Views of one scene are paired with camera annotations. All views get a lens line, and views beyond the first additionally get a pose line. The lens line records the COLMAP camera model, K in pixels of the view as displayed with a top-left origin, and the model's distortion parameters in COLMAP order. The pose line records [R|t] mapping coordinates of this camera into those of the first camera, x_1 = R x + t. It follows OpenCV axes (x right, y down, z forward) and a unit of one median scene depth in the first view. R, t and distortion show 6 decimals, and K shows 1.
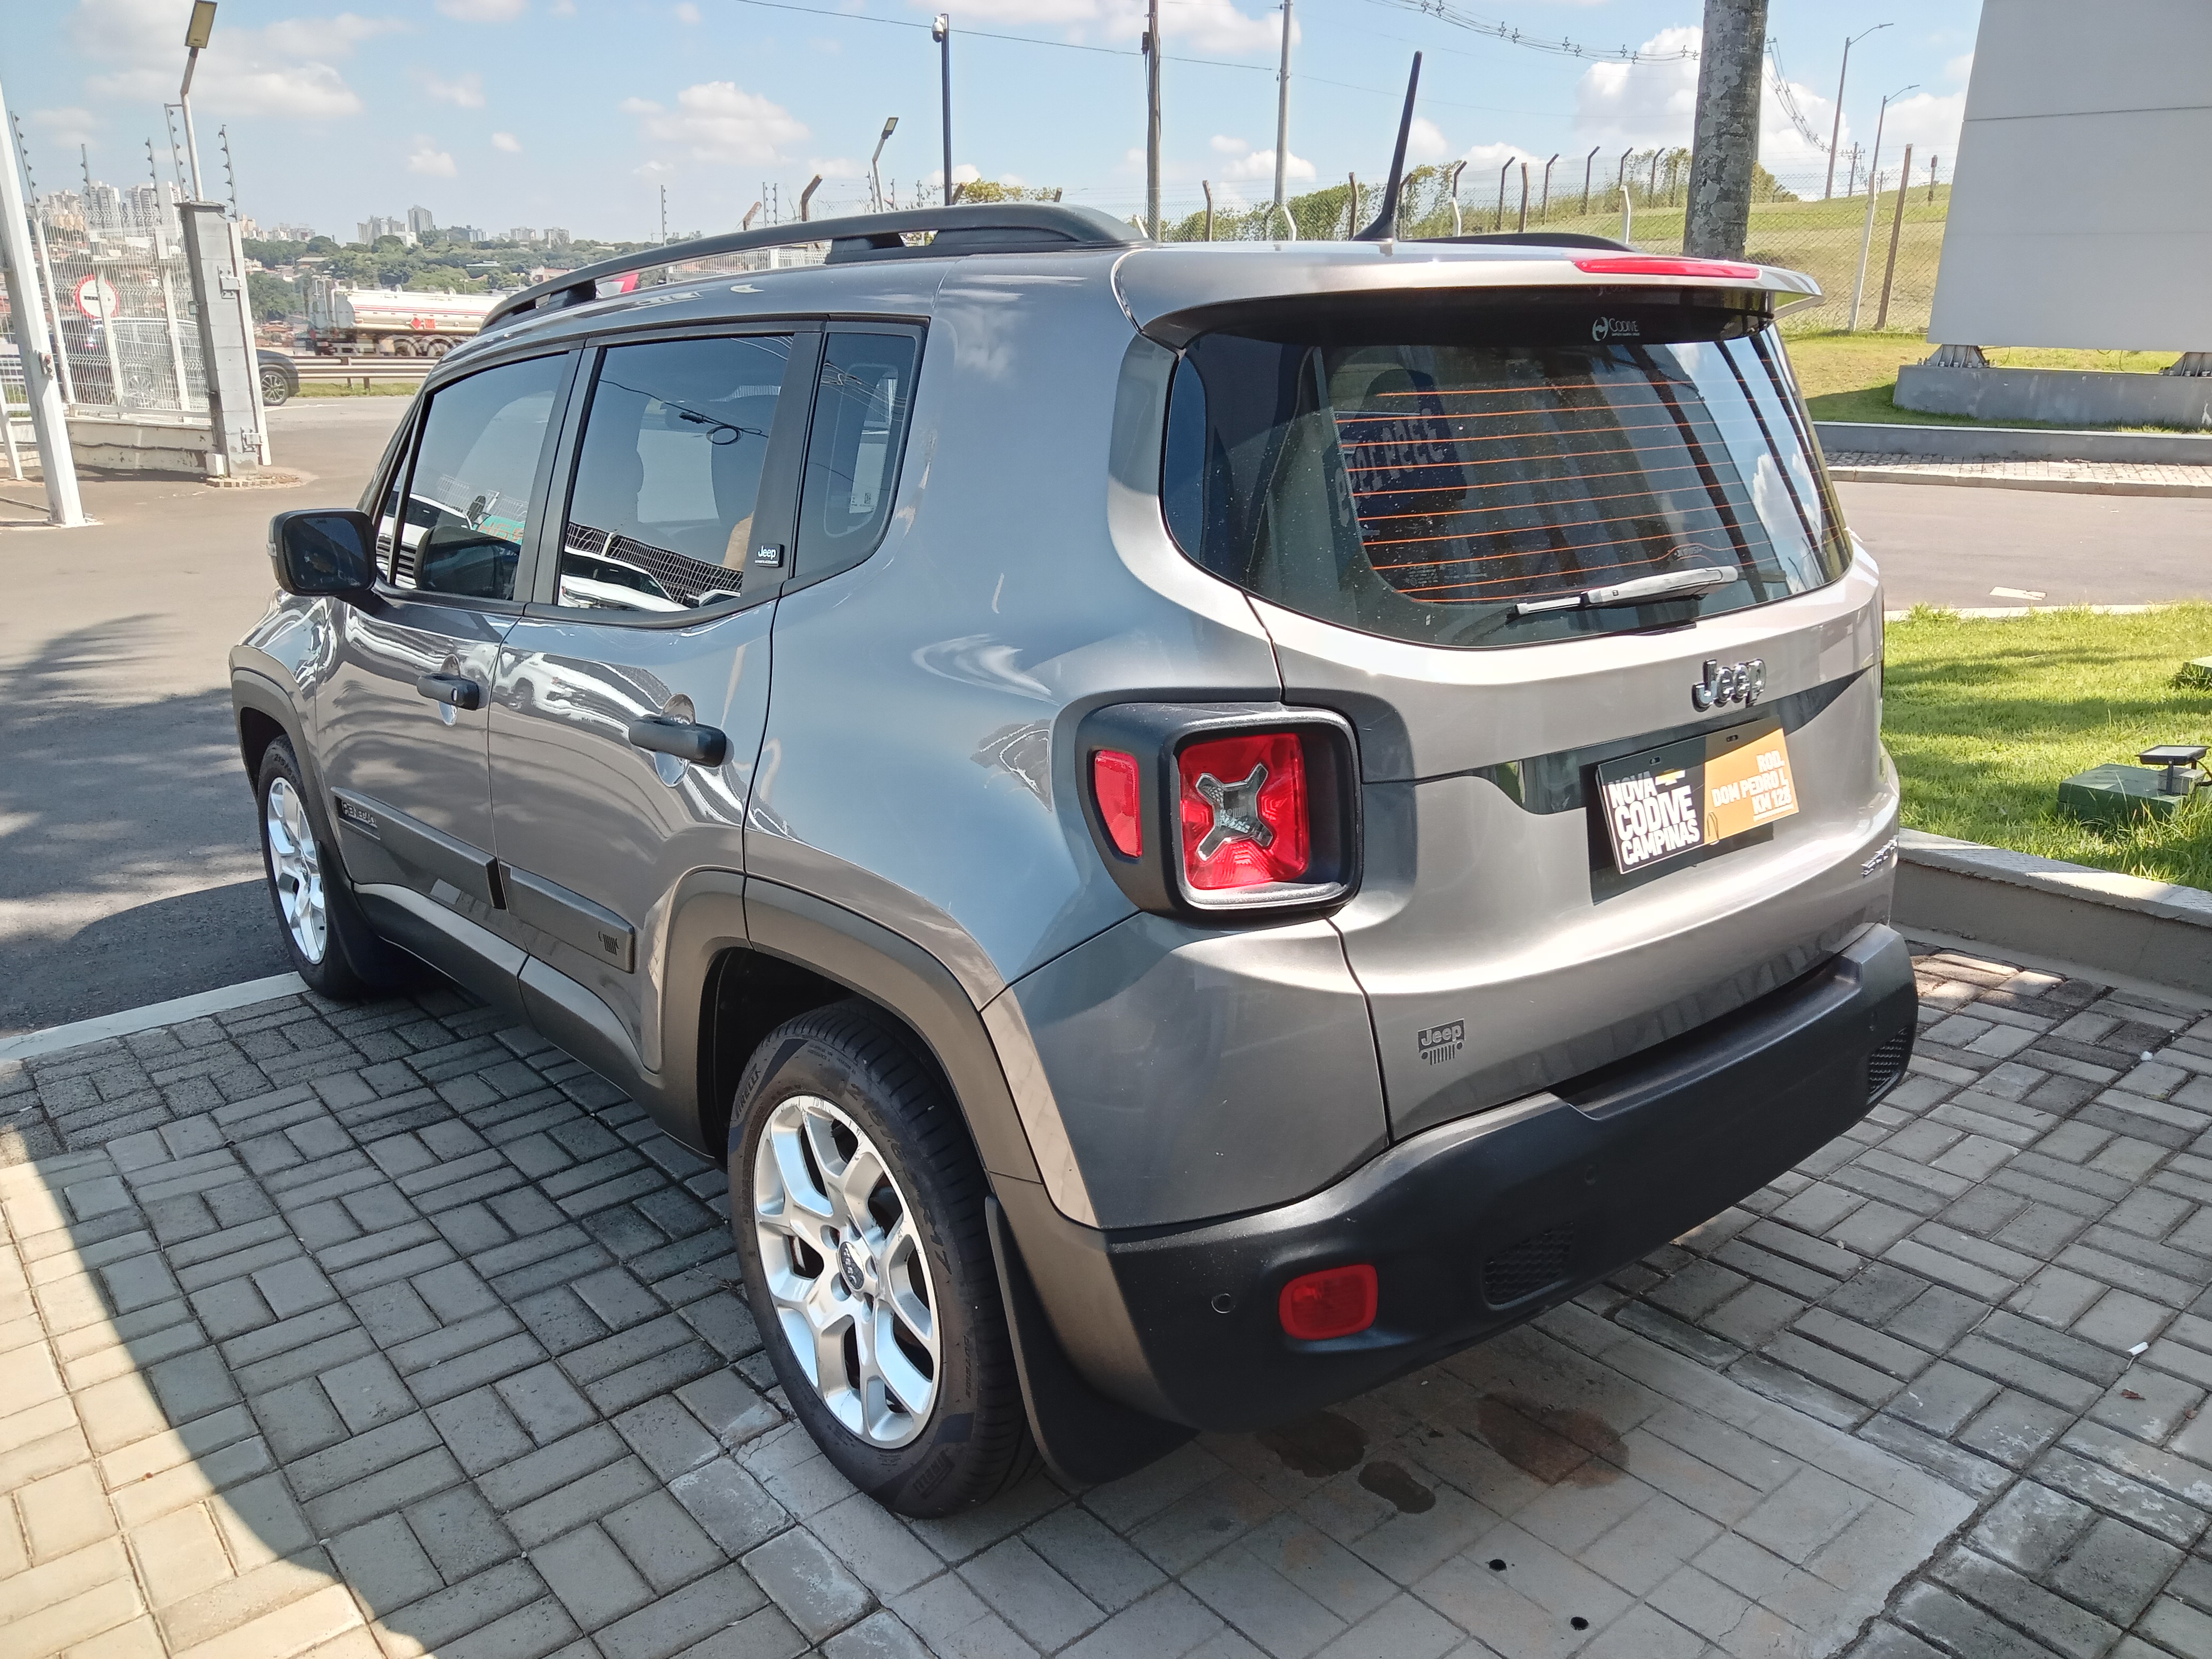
lens RADIAL K [[1636.2, 0, 1175.7], [0, 1636.2, 825.1], [0, 0, 1]] dist [-0.001410, -0.007491]
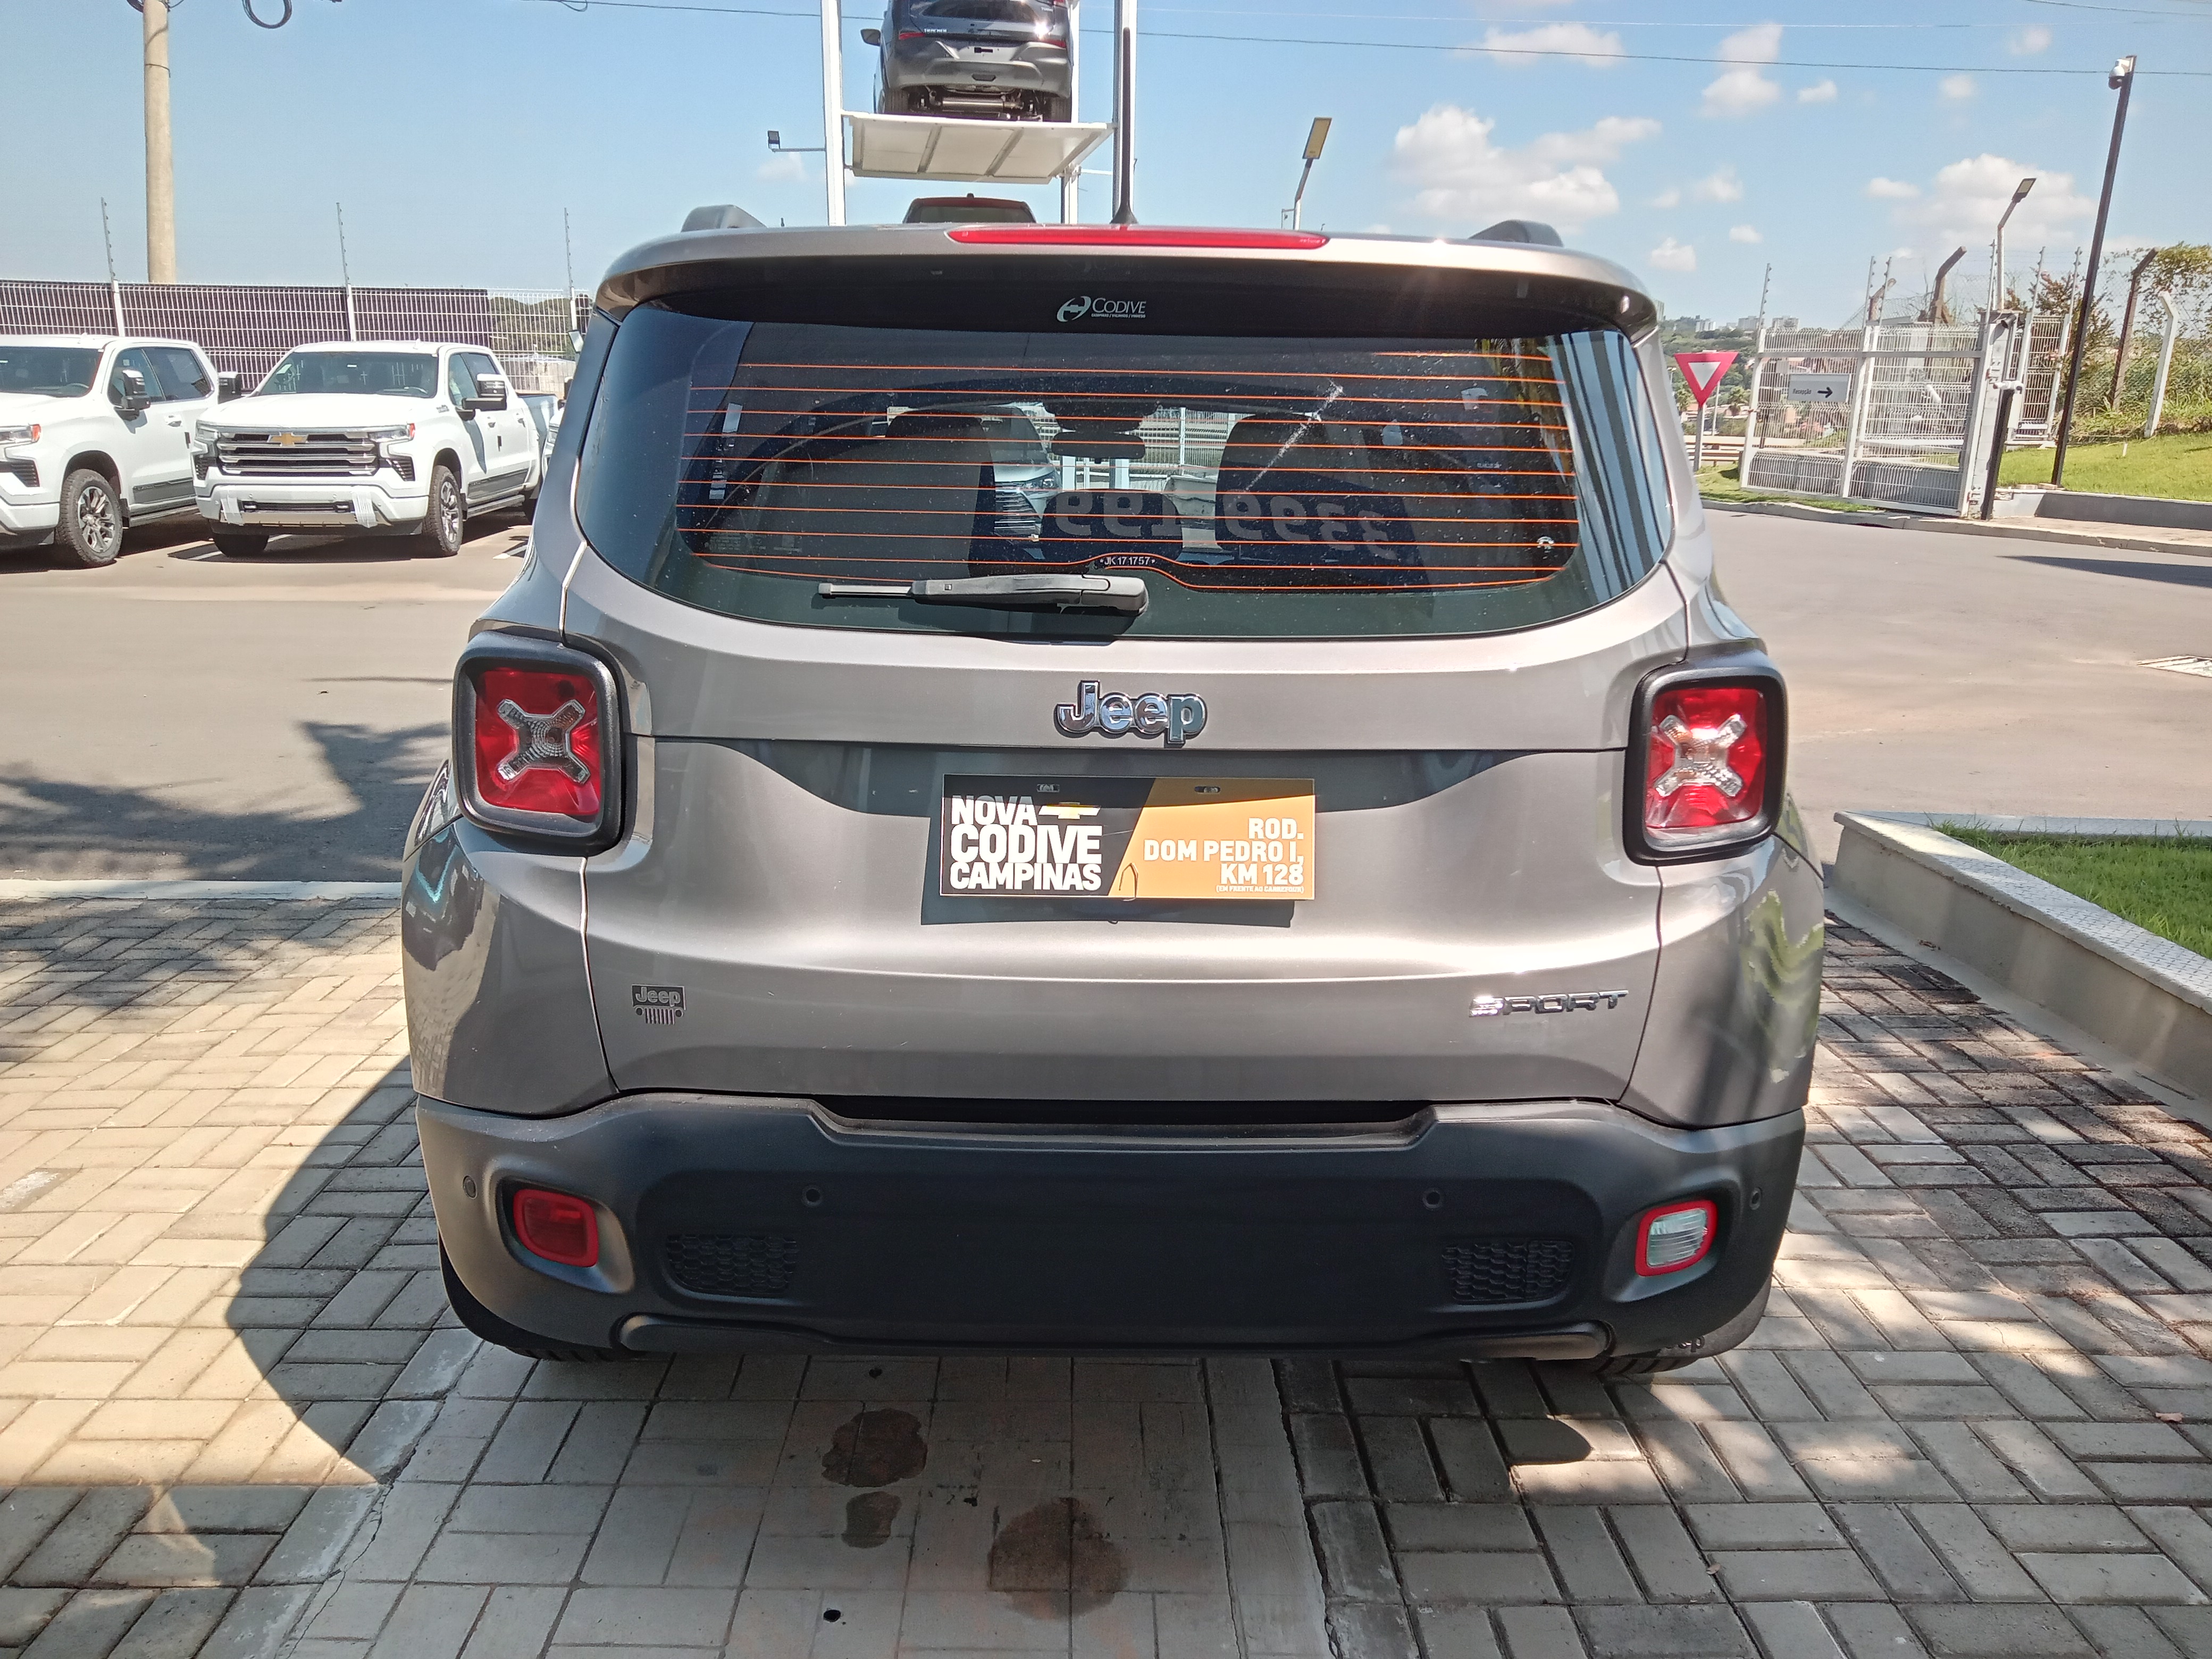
lens RADIAL K [[1653.7, 0, 1098.7], [0, 1653.7, 820.5], [0, 0, 1]] dist [0.003316, 0.001185]
pose [[0.771747, 0.165514, -0.614013, 0.859655], [-0.197692, 0.980138, 0.015731, -0.041214], [0.604421, 0.109245, 0.789139, 0.307959]]
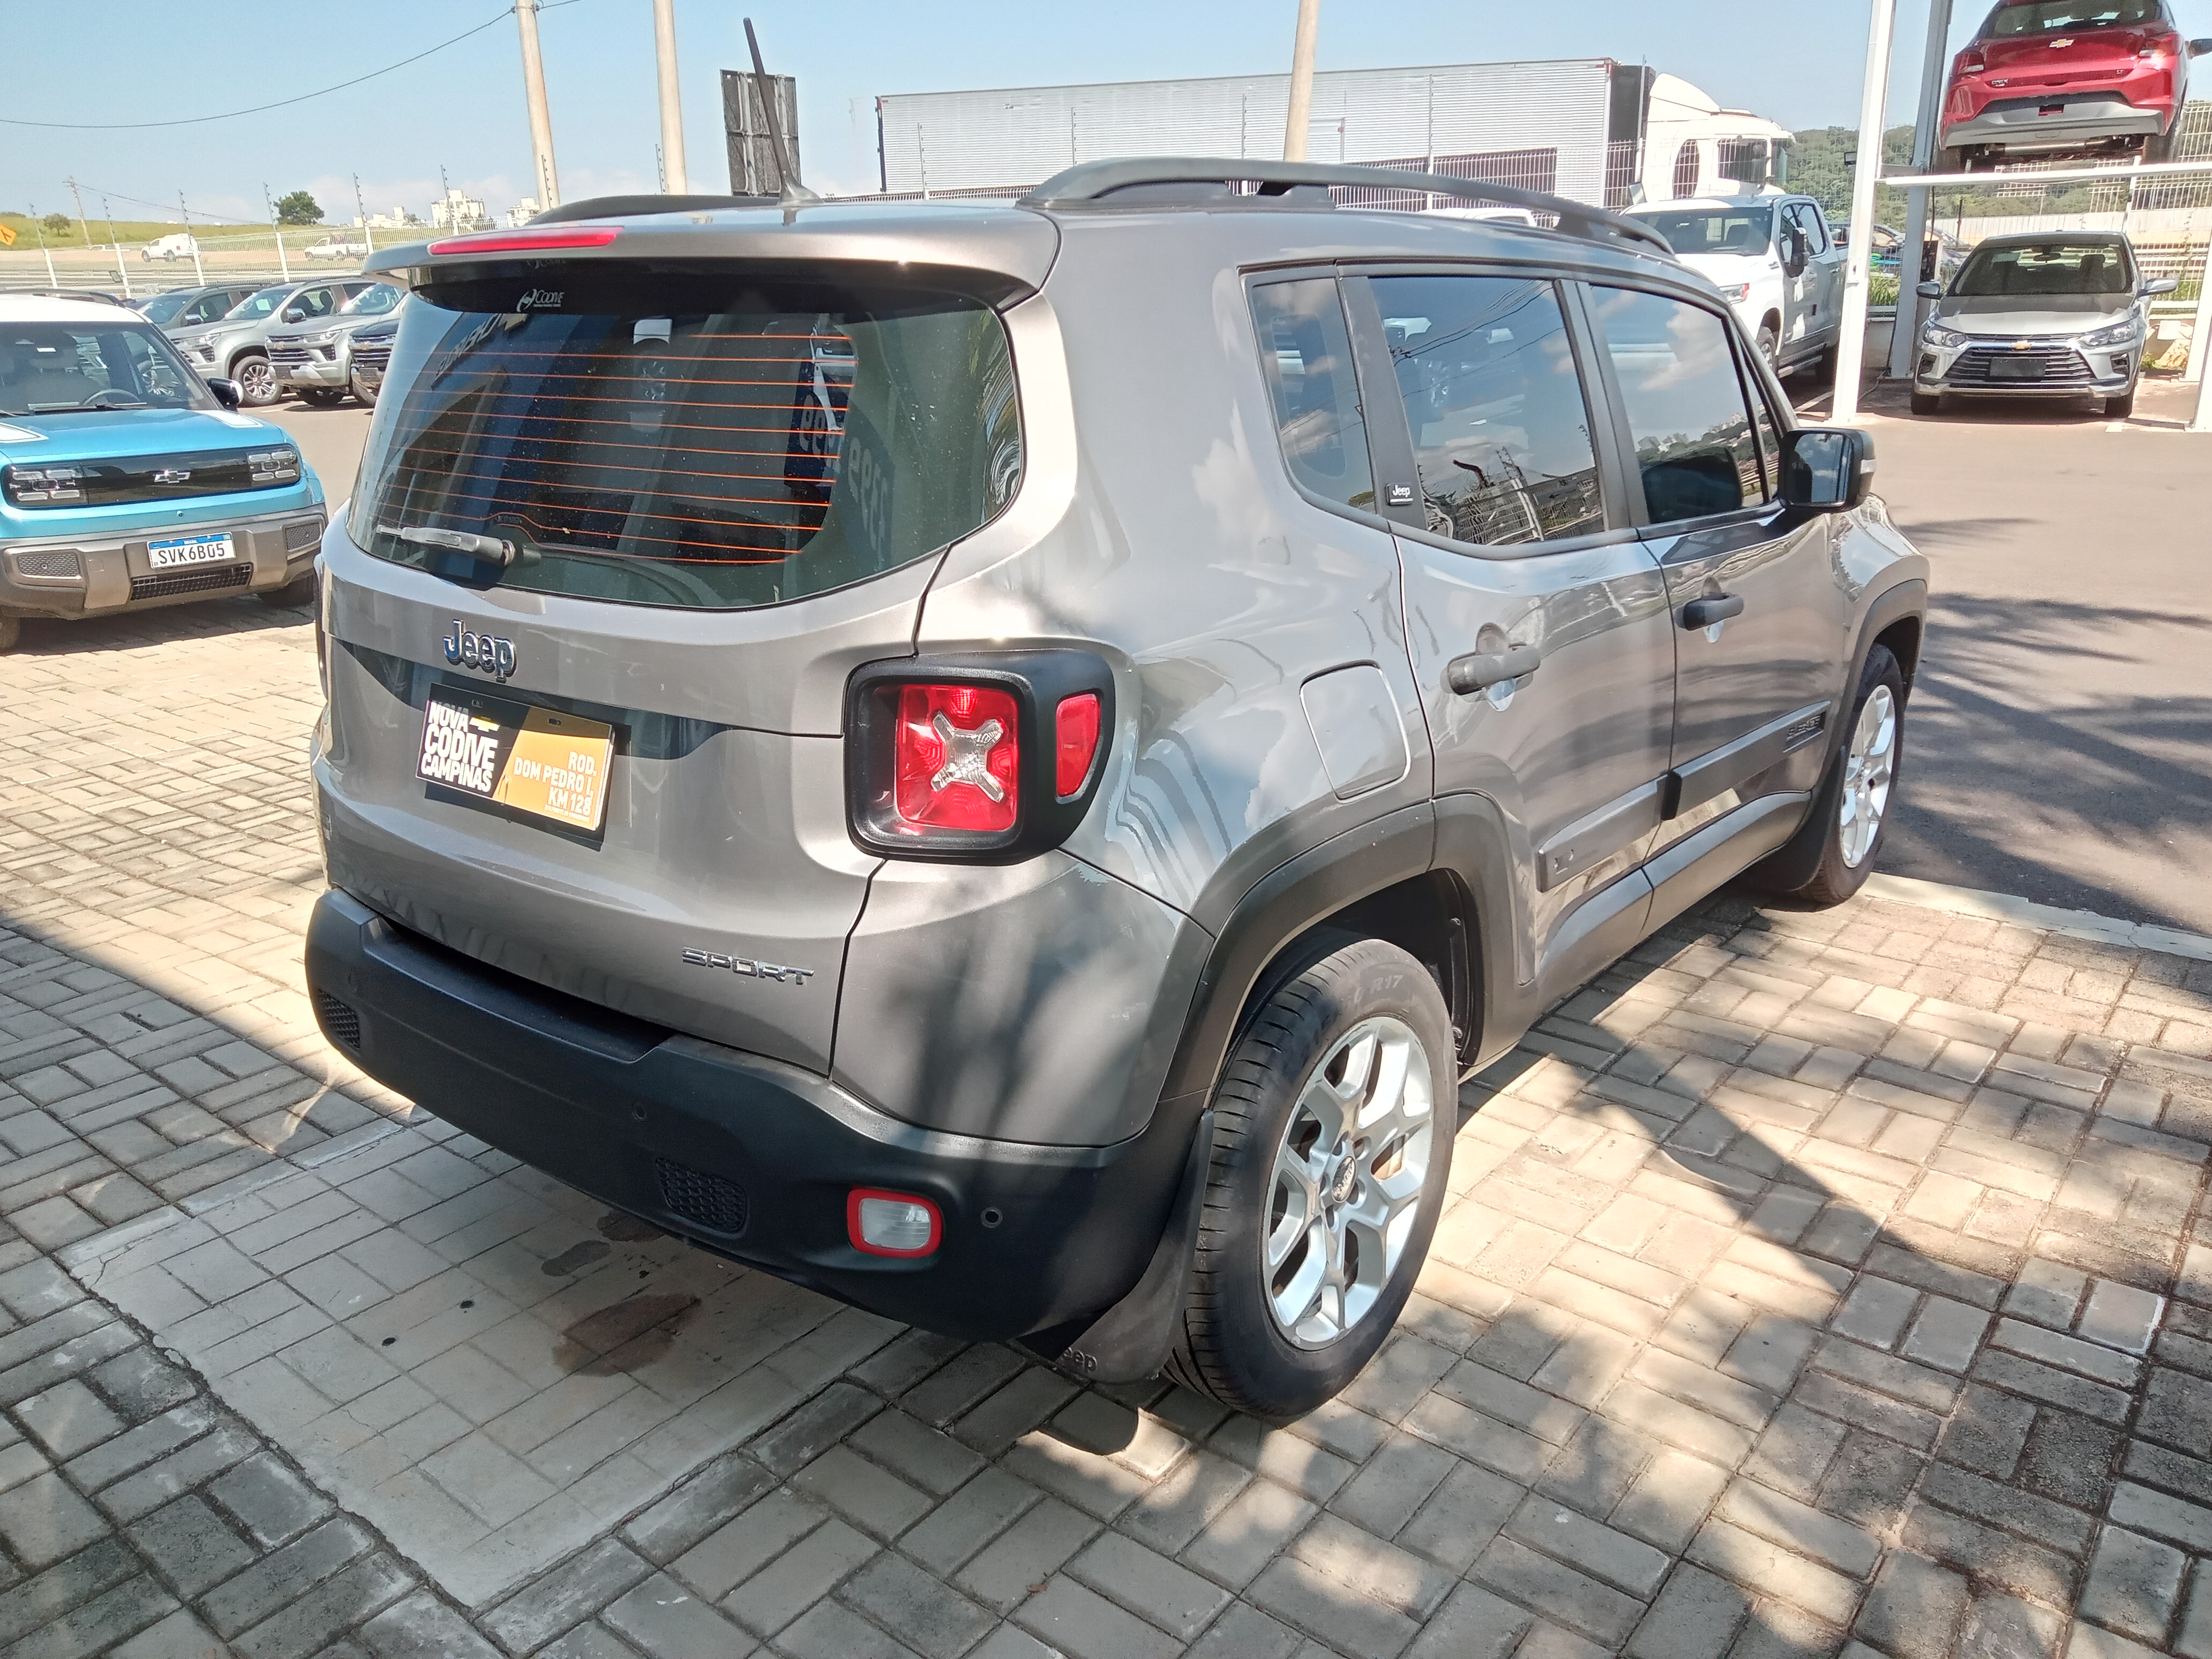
lens RADIAL K [[1657.6, 0, 1106.0], [0, 1657.6, 829.5], [0, 0, 1]] dist [0.000825, -0.009235]
pose [[0.197655, 0.313387, -0.928828, 1.412954], [-0.255071, 0.931324, 0.259950, -0.351390], [0.946505, 0.185537, 0.264017, 1.109716]]
